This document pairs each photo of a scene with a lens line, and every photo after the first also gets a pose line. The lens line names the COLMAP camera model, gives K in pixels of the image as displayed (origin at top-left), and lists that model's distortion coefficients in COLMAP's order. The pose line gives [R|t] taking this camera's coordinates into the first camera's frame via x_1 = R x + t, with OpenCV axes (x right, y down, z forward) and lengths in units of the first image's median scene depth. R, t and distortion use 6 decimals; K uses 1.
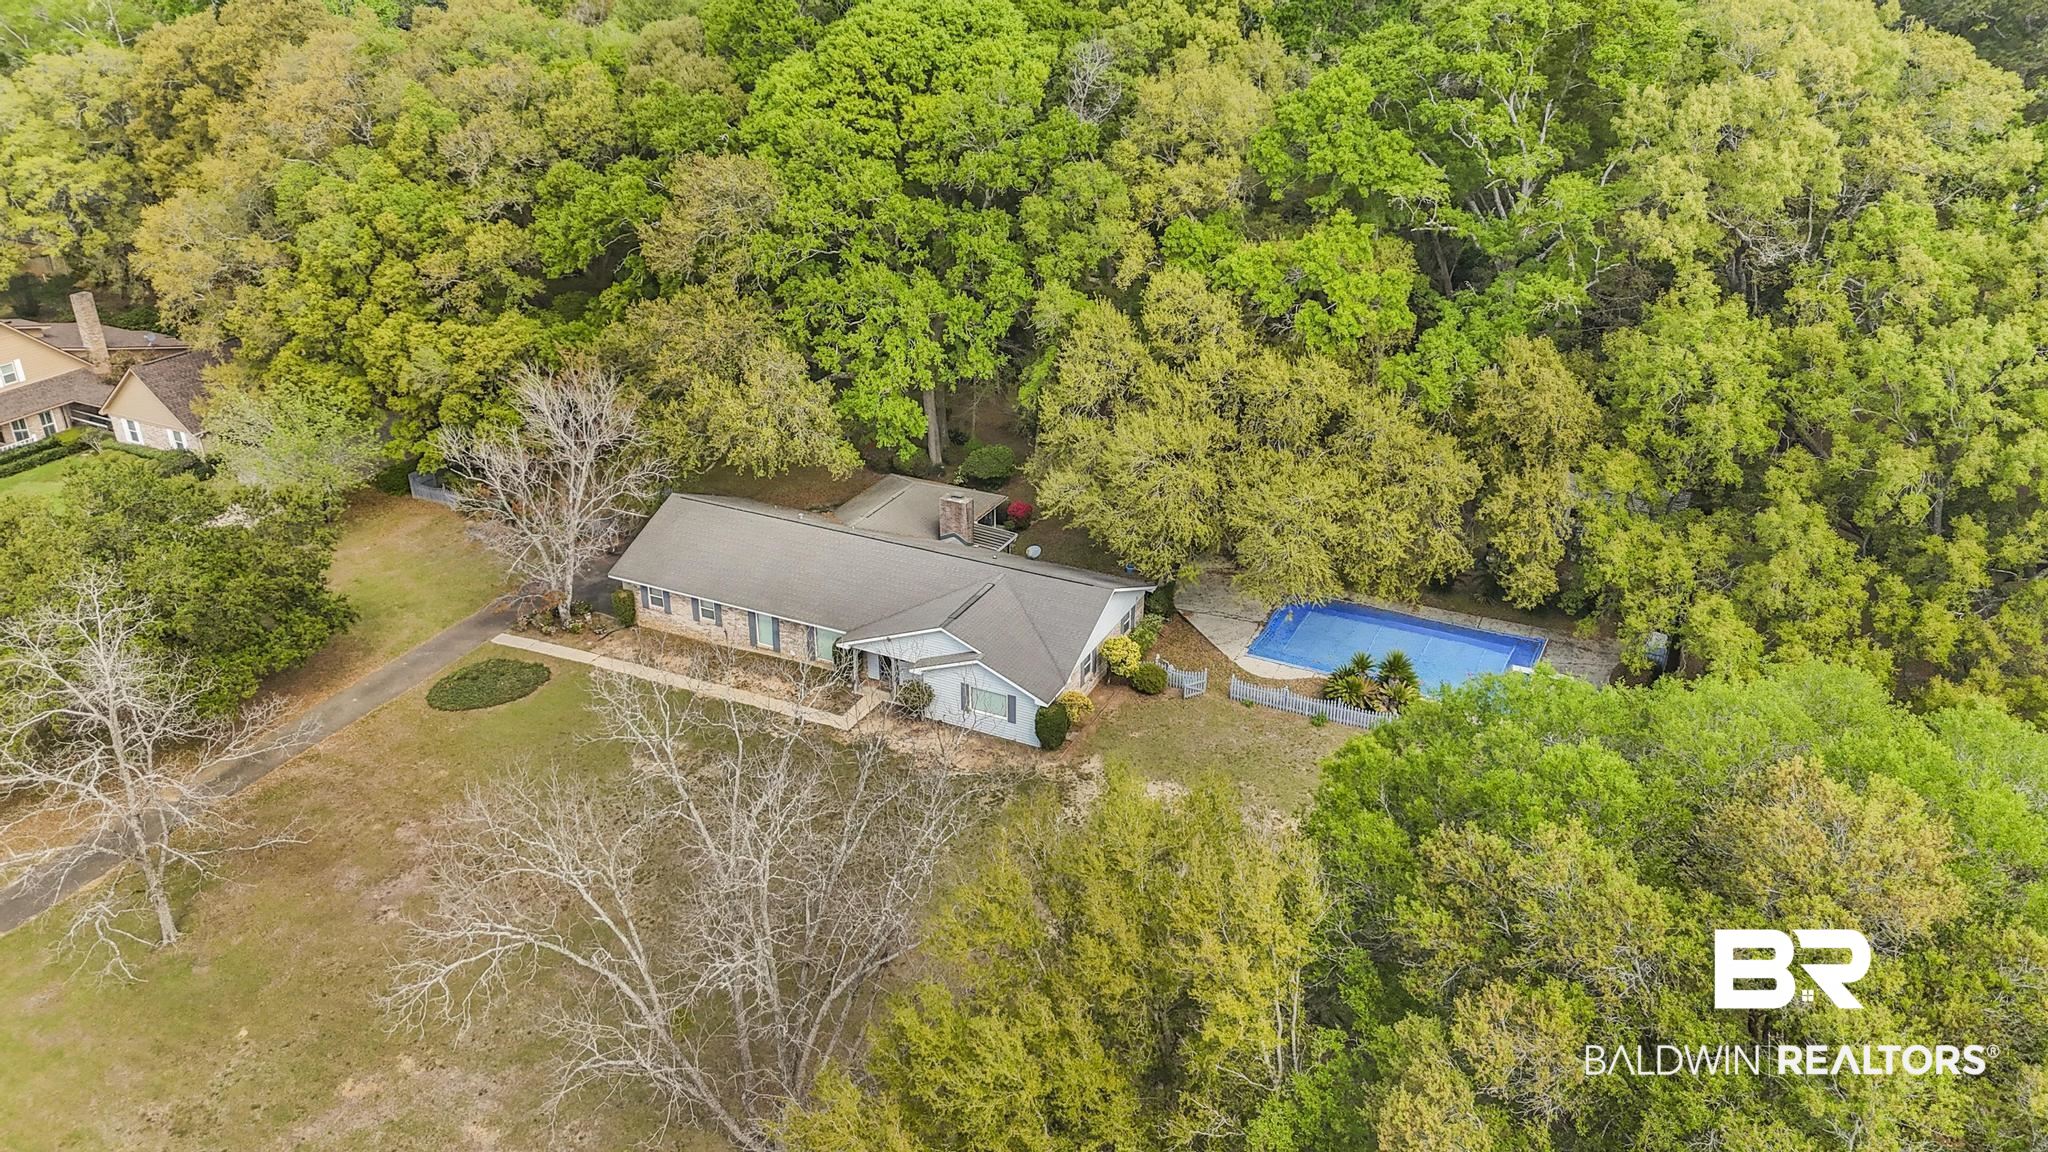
lens RADIAL K [[1495.0, 0, 1029.1], [0, 1495.0, 584.1], [0, 0, 1]] dist [0.062430, -0.036566]
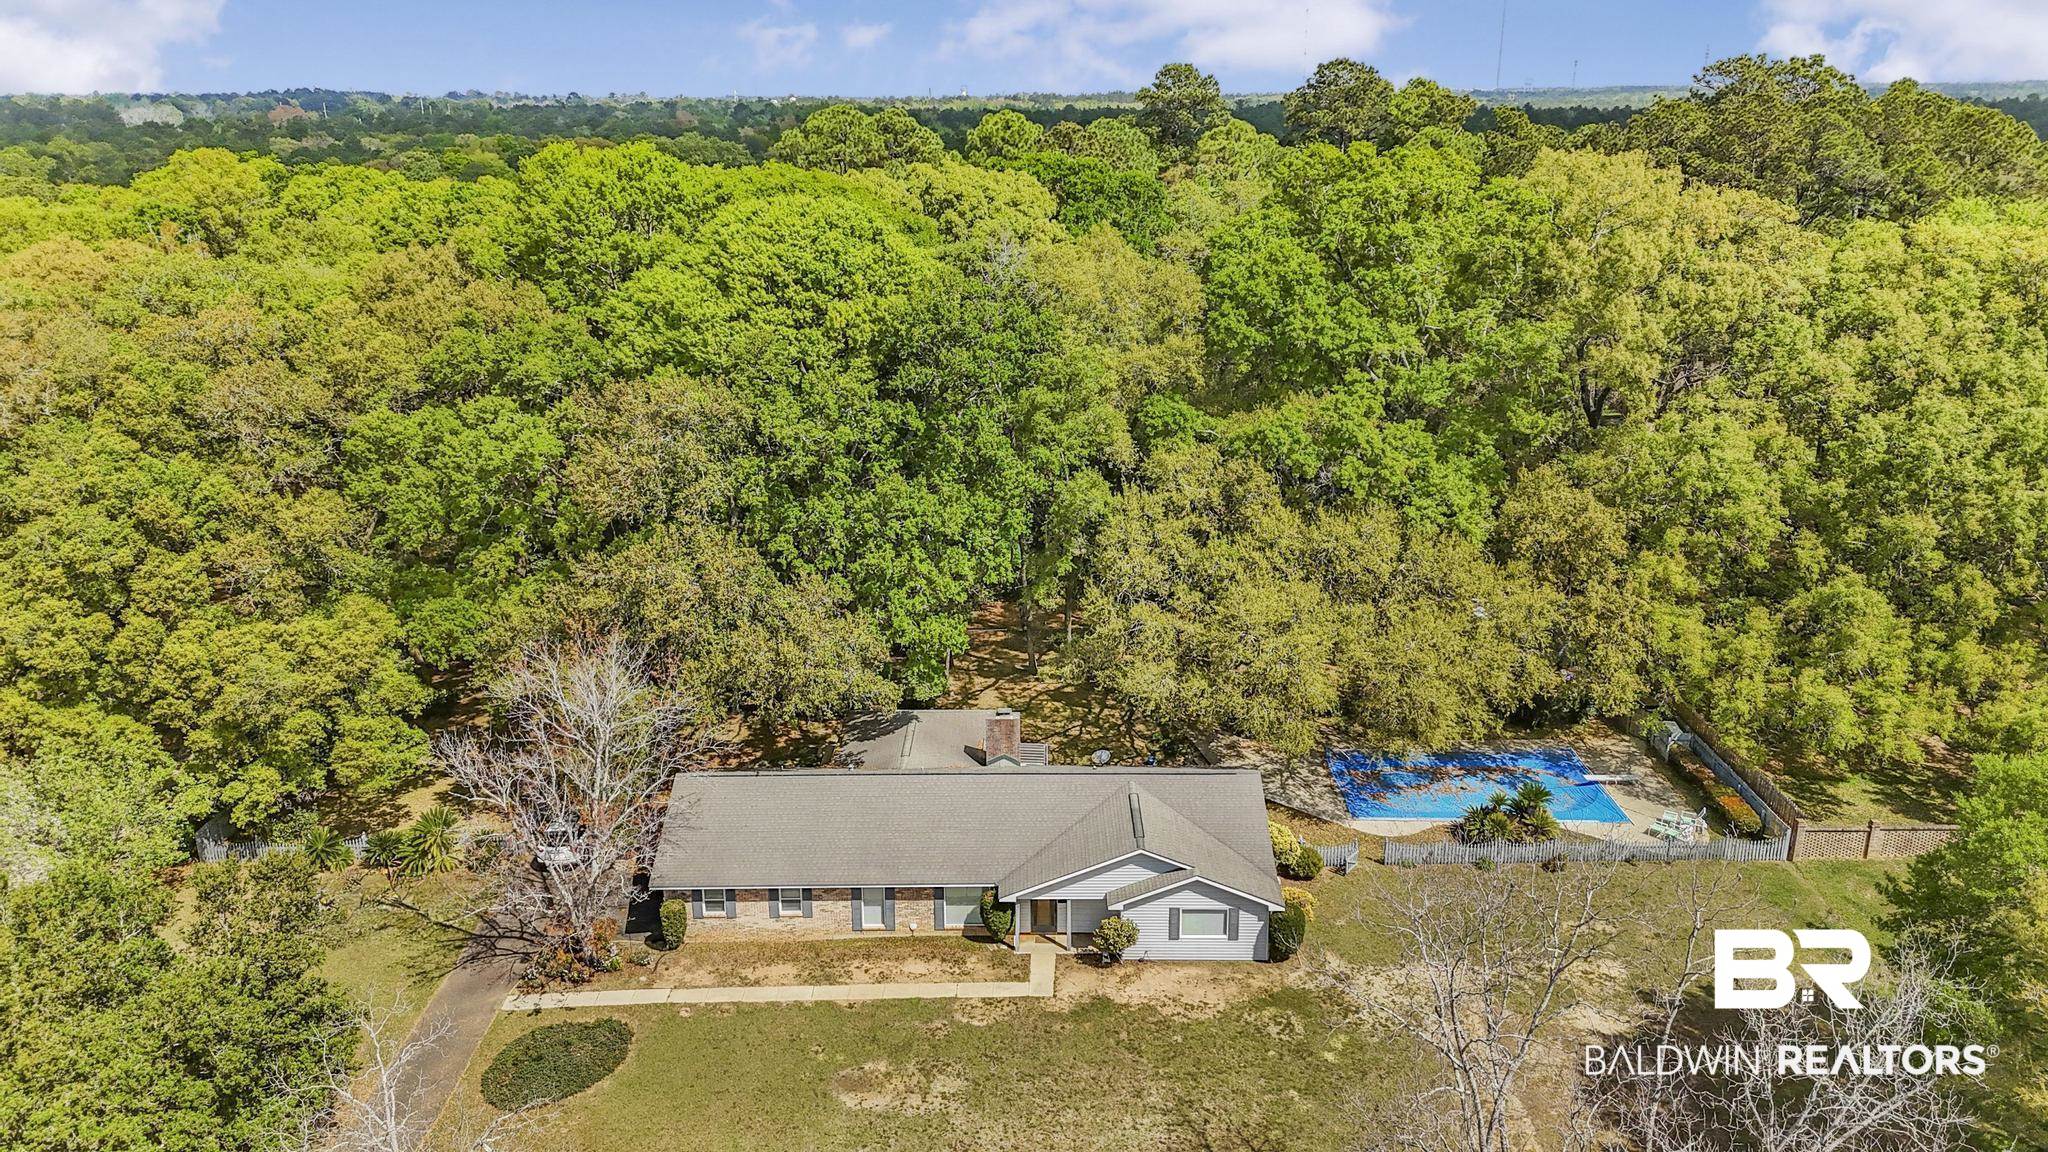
lens RADIAL K [[1495.0, 0, 1025.3], [0, 1495.0, 562.5], [0, 0, 1]] dist [0.062430, -0.036566]
pose [[0.902256, -0.136414, 0.409053, -0.411217], [0.199190, 0.973213, -0.114803, -0.043340], [-0.382435, 0.185062, 0.905260, 0.166999]]
